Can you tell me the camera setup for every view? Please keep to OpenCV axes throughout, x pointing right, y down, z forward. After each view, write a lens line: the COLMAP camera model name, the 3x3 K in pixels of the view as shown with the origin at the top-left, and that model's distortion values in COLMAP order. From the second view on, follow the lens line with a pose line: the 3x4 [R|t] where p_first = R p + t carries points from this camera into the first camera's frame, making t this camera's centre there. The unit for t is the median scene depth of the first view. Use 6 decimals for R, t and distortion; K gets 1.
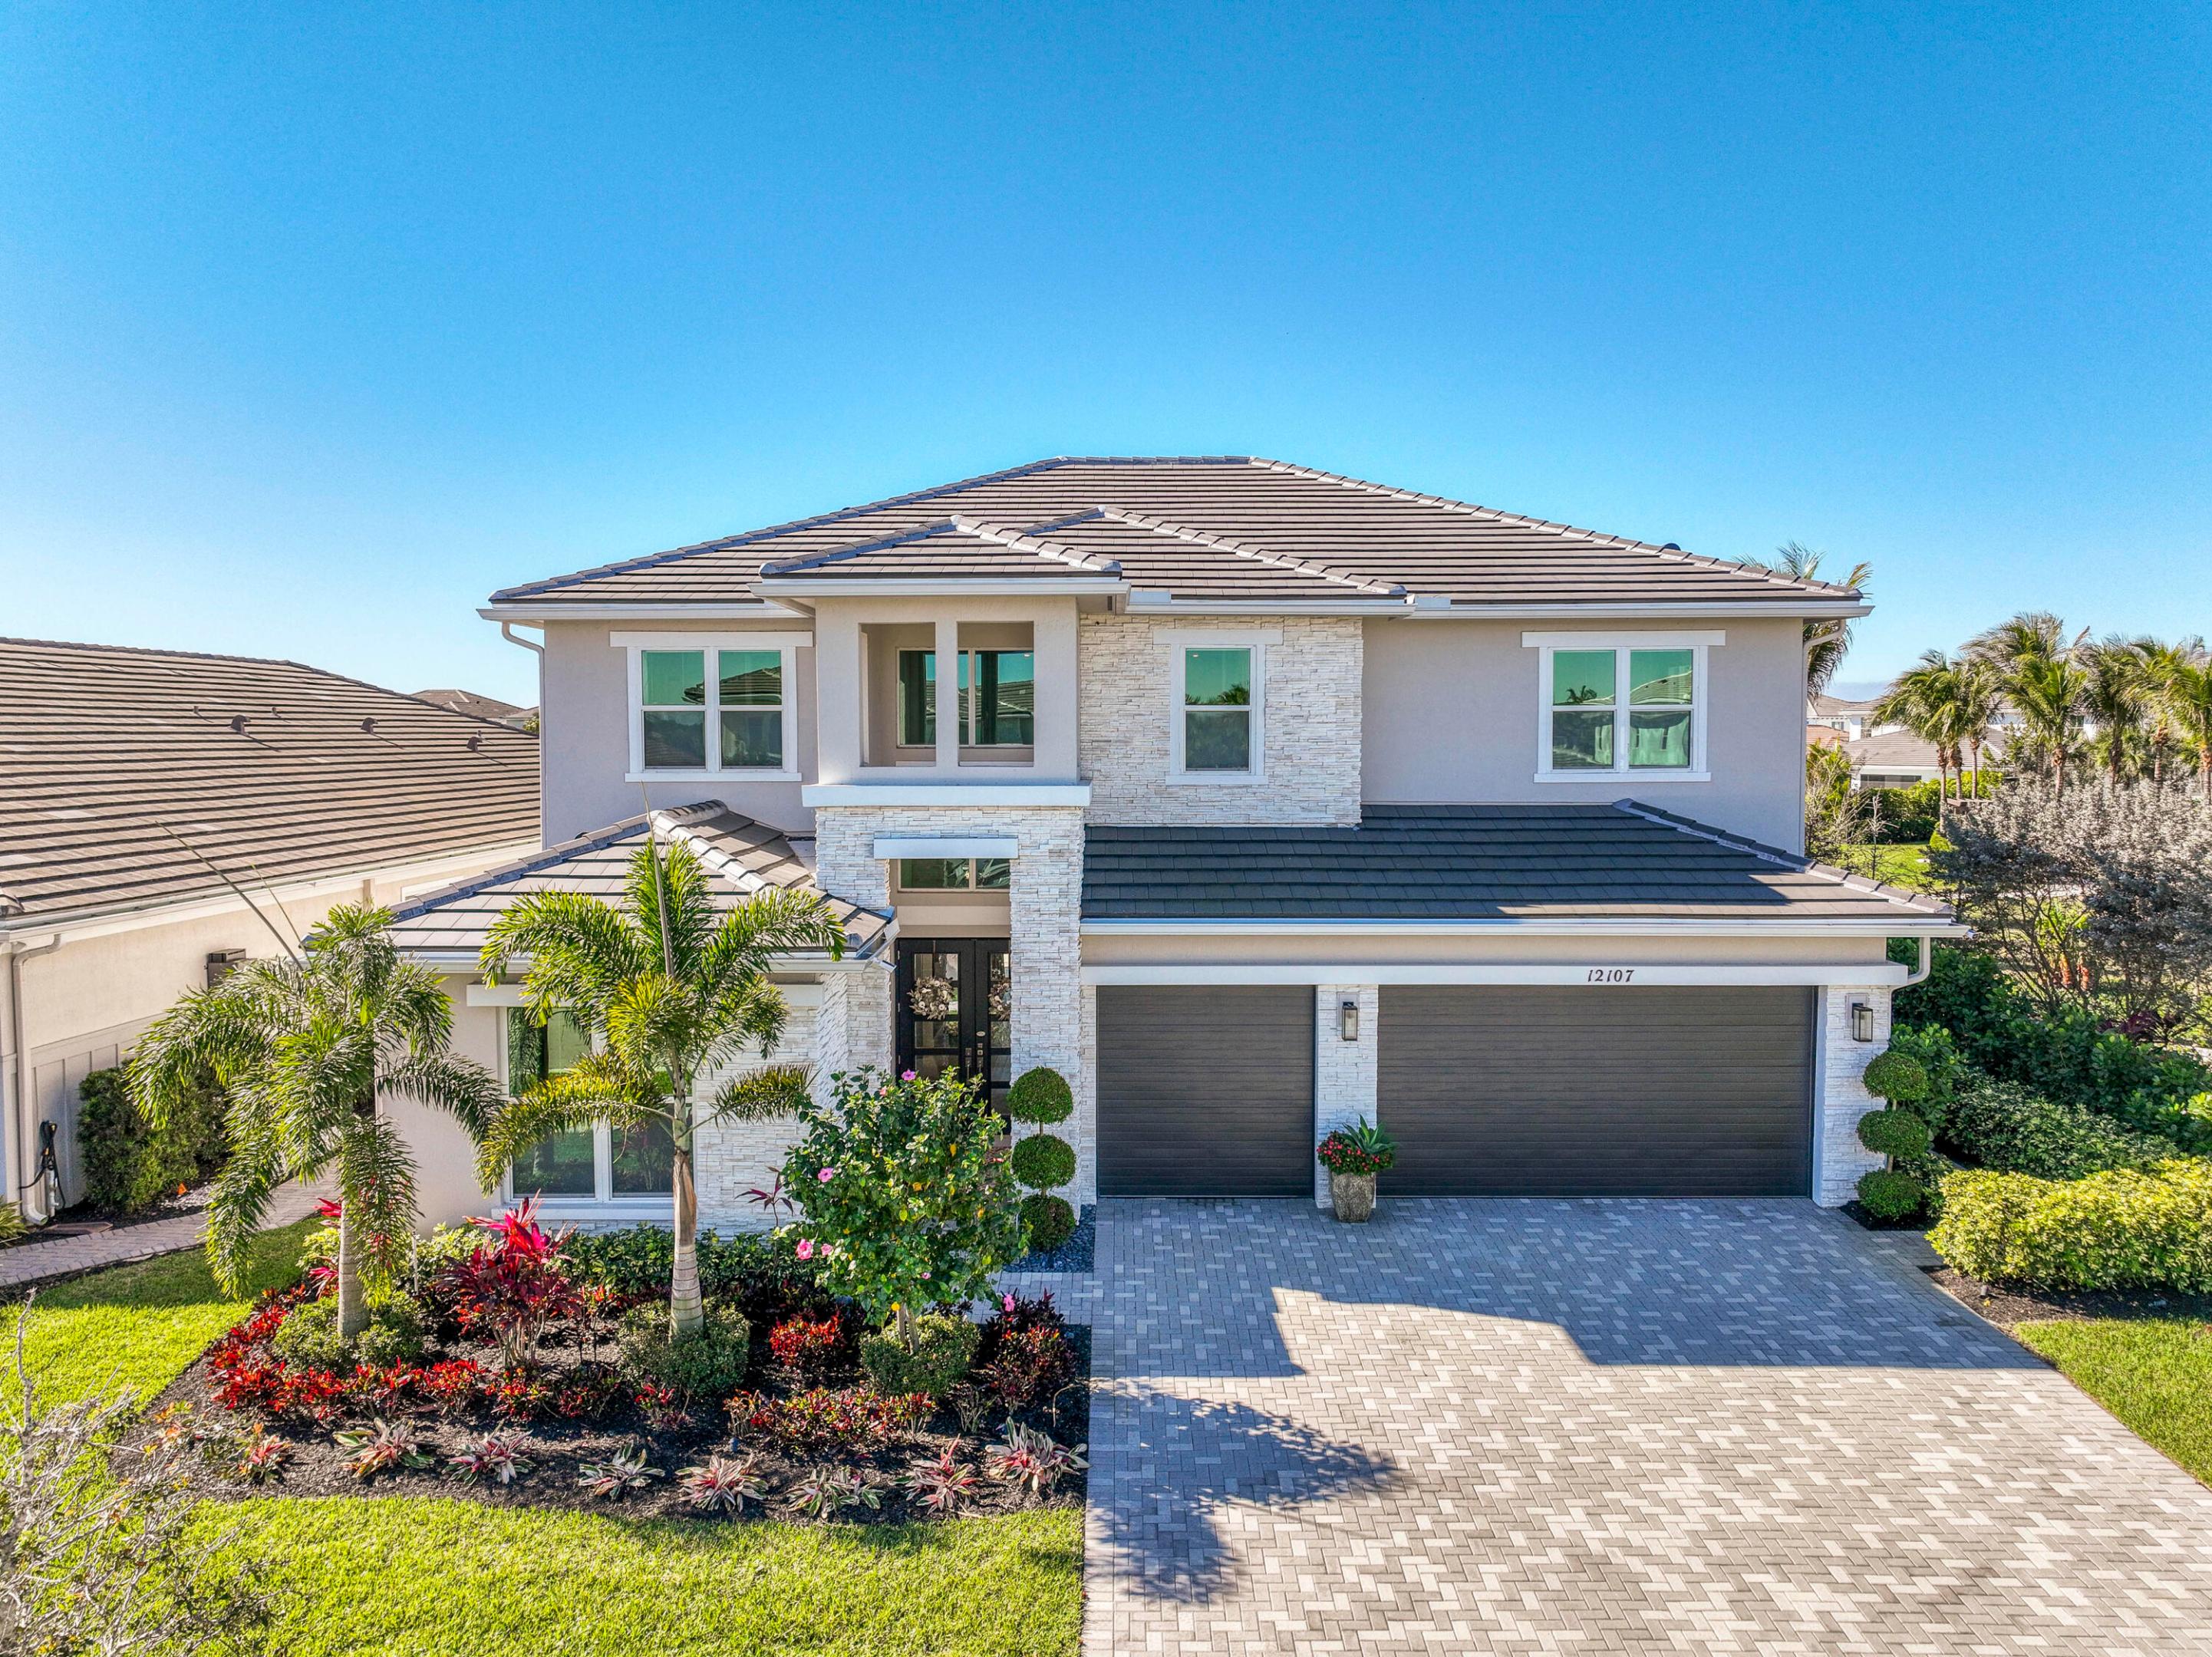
lens RADIAL K [[1559.0, 0, 1104.2], [0, 1559.0, 817.9], [0, 0, 1]] dist [-0.011311, 0.025438]
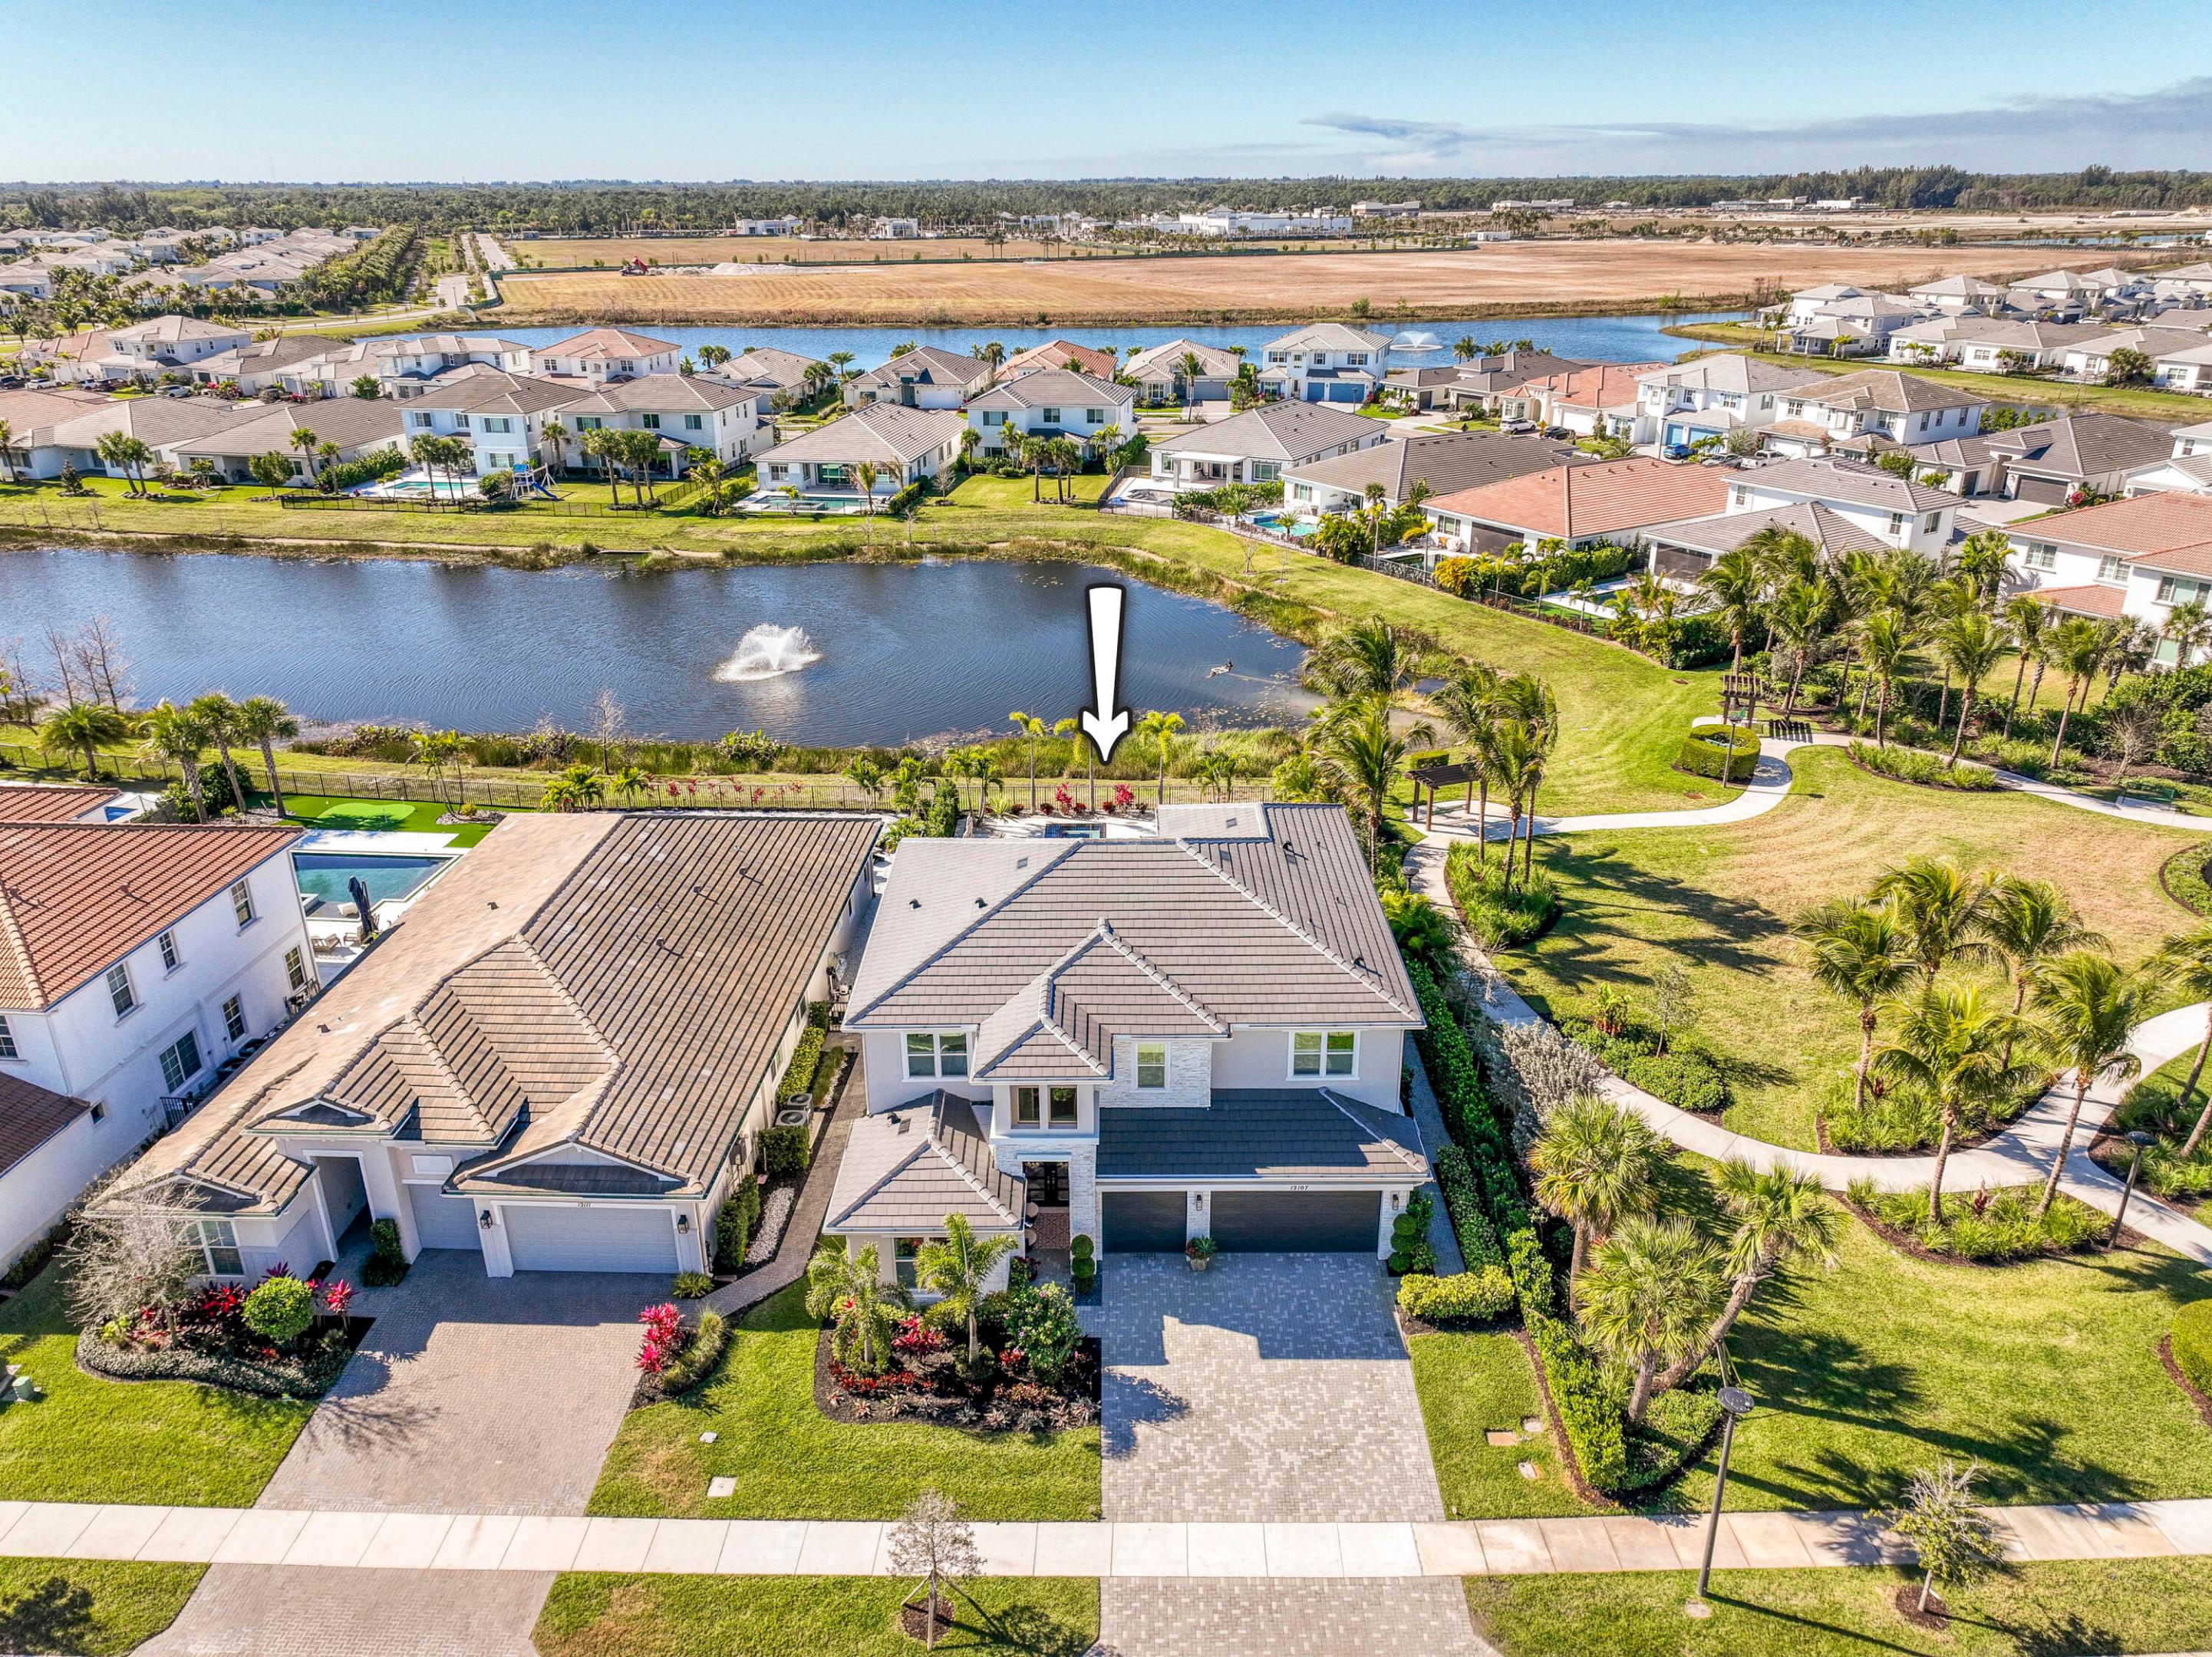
lens RADIAL K [[1559.0, 0, 1096.9], [0, 1559.0, 821.0], [0, 0, 1]] dist [-0.011311, 0.025438]
pose [[0.999981, -0.005982, -0.001622, -0.006091], [0.006180, 0.942721, 0.333525, -1.621625], [-0.000466, -0.333529, 0.942740, -1.502355]]
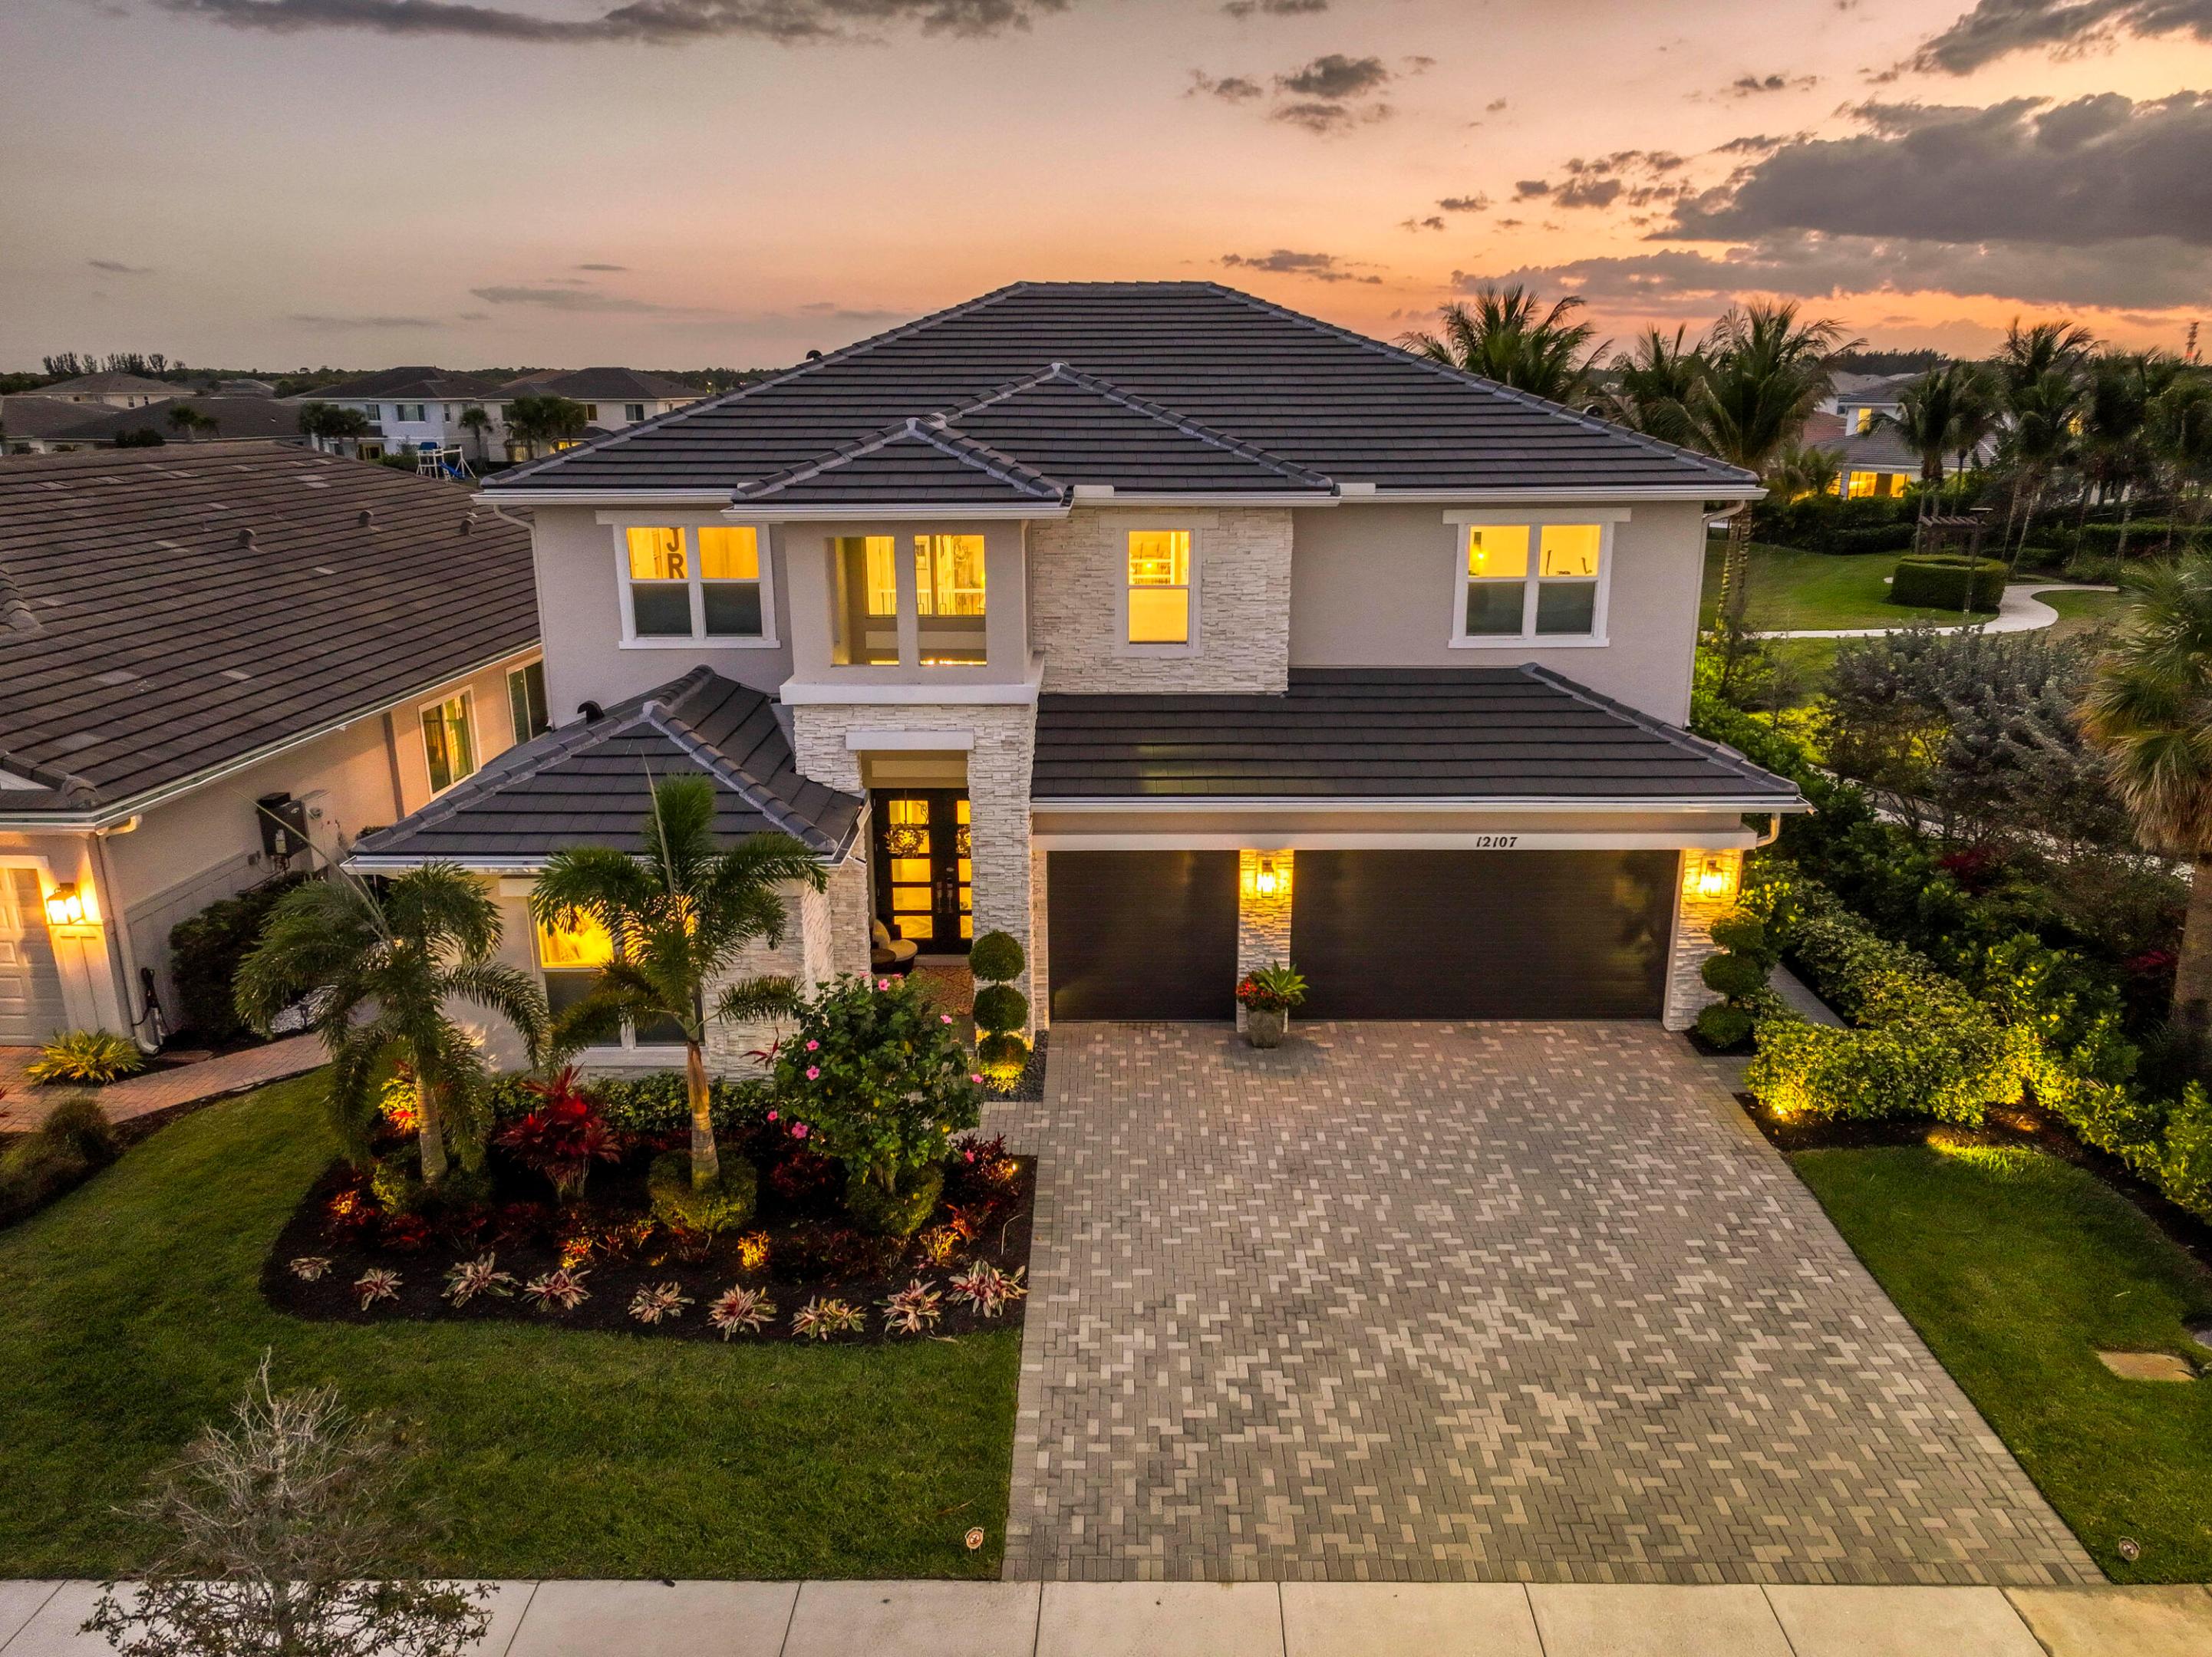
lens RADIAL K [[1559.0, 0, 1103.7], [0, 1559.0, 818.1], [0, 0, 1]] dist [-0.011311, 0.025438]
pose [[0.999997, -0.002492, 0.000586, 0.043899], [0.002304, 0.975922, 0.218106, -0.198954], [-0.001116, -0.218104, 0.975925, -0.131765]]
